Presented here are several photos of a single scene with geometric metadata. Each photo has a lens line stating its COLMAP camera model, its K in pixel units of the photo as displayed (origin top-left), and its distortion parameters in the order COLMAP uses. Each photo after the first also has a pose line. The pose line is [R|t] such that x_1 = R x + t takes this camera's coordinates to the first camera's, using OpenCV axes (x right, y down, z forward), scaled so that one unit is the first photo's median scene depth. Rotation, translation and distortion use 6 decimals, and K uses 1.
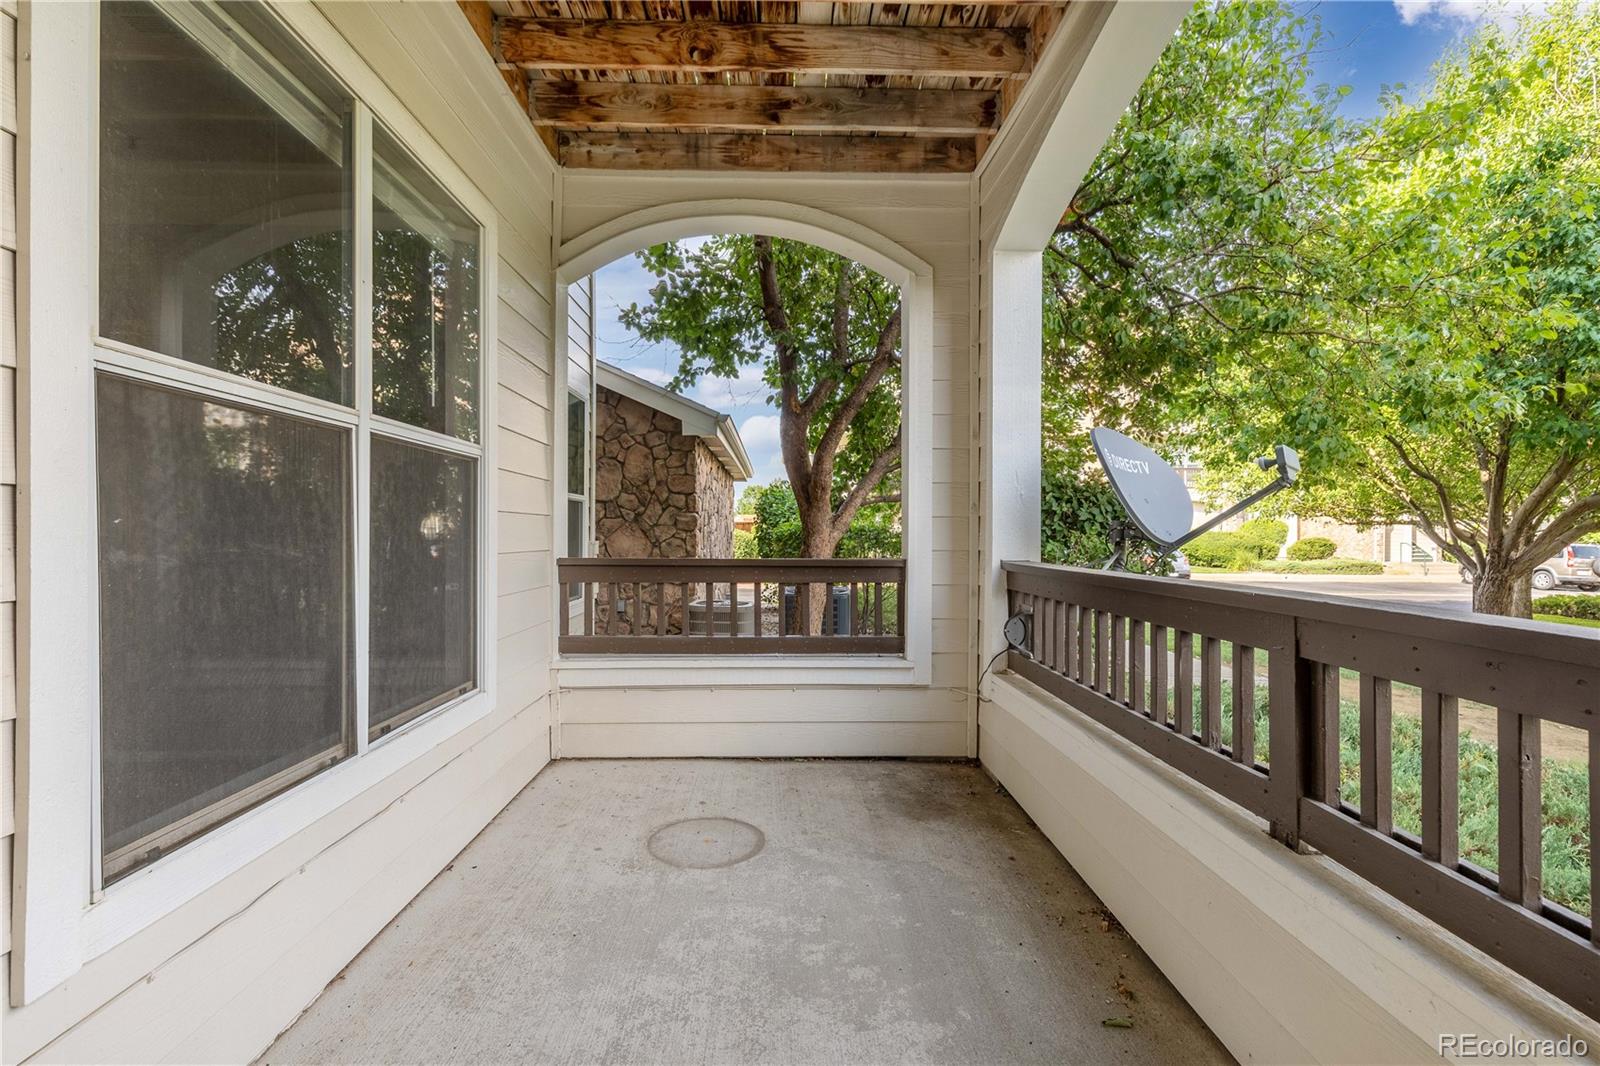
lens RADIAL K [[733.2, 0, 786.8], [0, 733.2, 532.7], [0, 0, 1]] dist [0.005232, 0.000730]
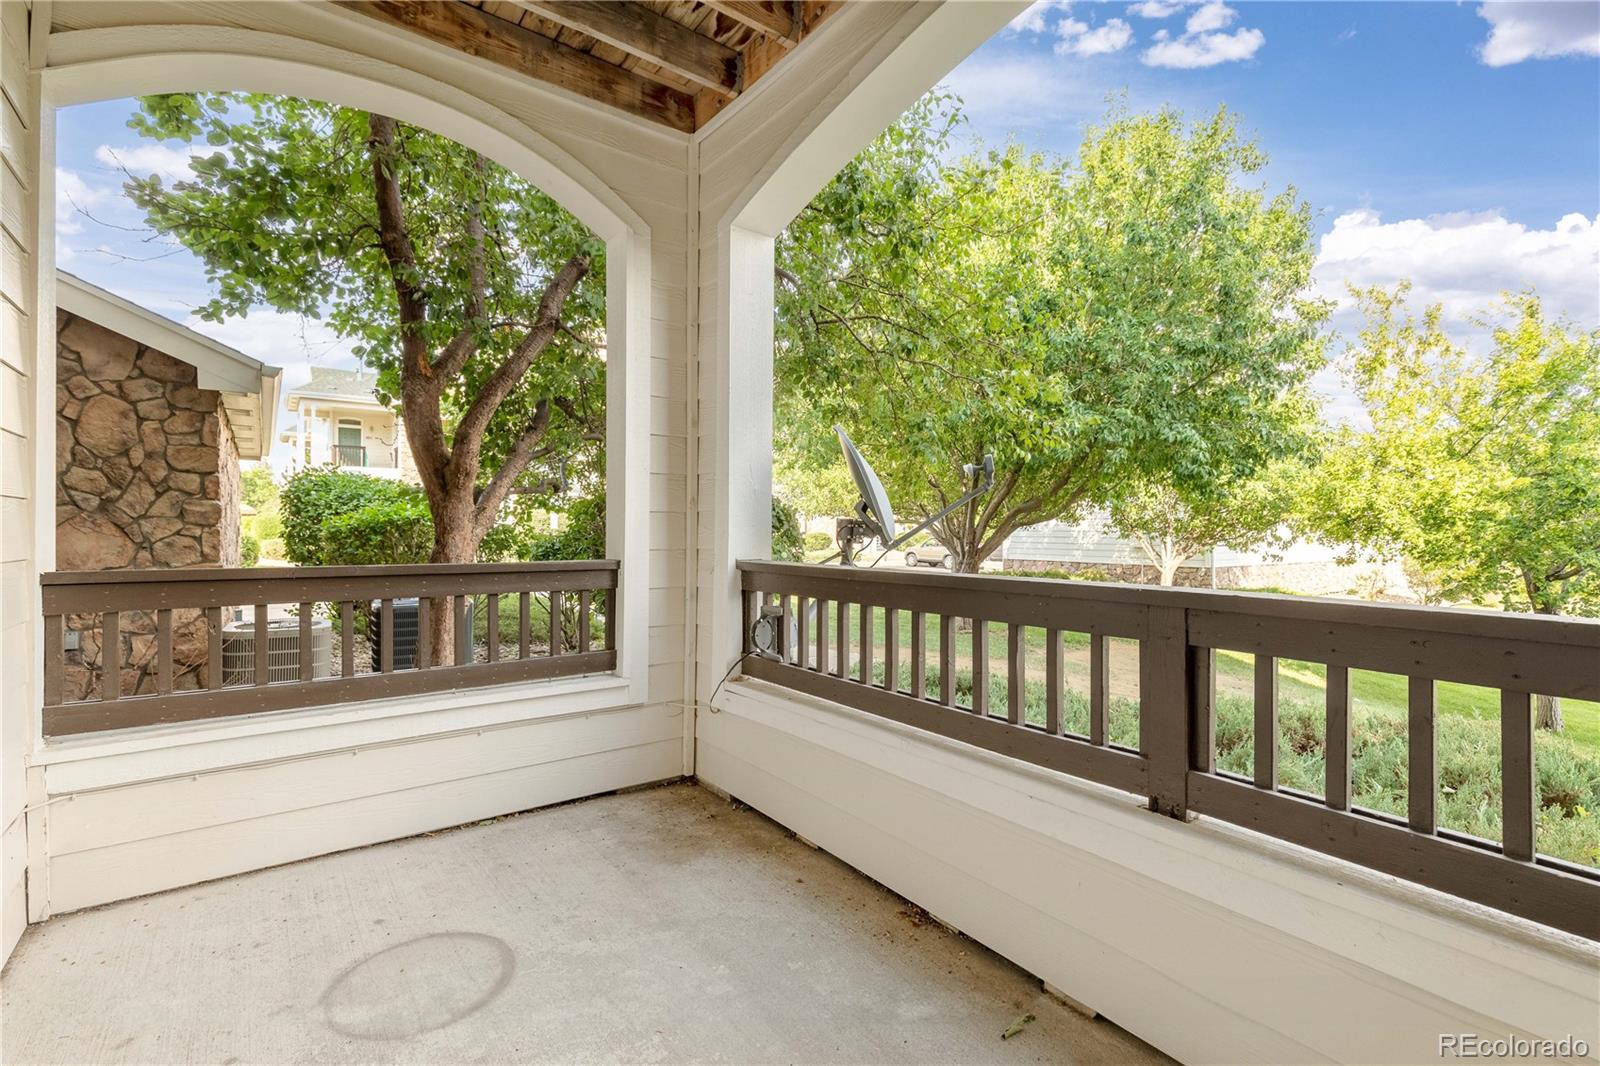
lens RADIAL K [[733.2, 0, 803.4], [0, 733.2, 532.0], [0, 0, 1]] dist [0.005232, 0.000730]
pose [[0.809094, -0.001516, 0.587677, -0.170166], [-0.002015, 0.999984, 0.005354, -0.002591], [-0.587675, -0.005516, 0.809078, 0.178350]]
